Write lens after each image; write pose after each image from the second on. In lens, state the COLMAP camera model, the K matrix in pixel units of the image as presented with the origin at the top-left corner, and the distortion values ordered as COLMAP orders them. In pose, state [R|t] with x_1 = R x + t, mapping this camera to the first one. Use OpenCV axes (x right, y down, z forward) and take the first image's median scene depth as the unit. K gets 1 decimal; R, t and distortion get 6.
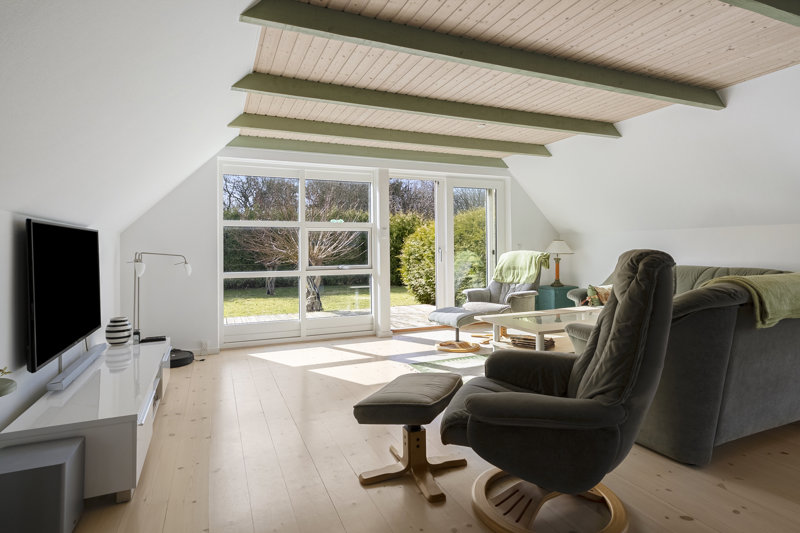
lens RADIAL K [[431.0, 0, 400.0], [0, 431.0, 266.5], [0, 0, 1]] dist [-0.034692, 0.028105]
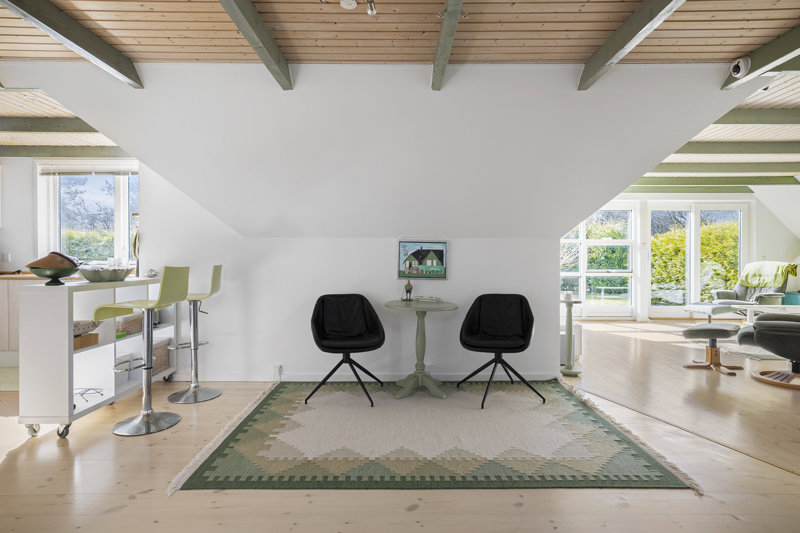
lens RADIAL K [[431.0, 0, 400.0], [0, 431.0, 266.5], [0, 0, 1]] dist [-0.034692, 0.028105]
pose [[0.916645, 0.020489, -0.399178, -0.202510], [-0.028093, 0.999518, -0.013209, 0.024637], [0.398715, 0.023323, 0.916778, -0.563407]]
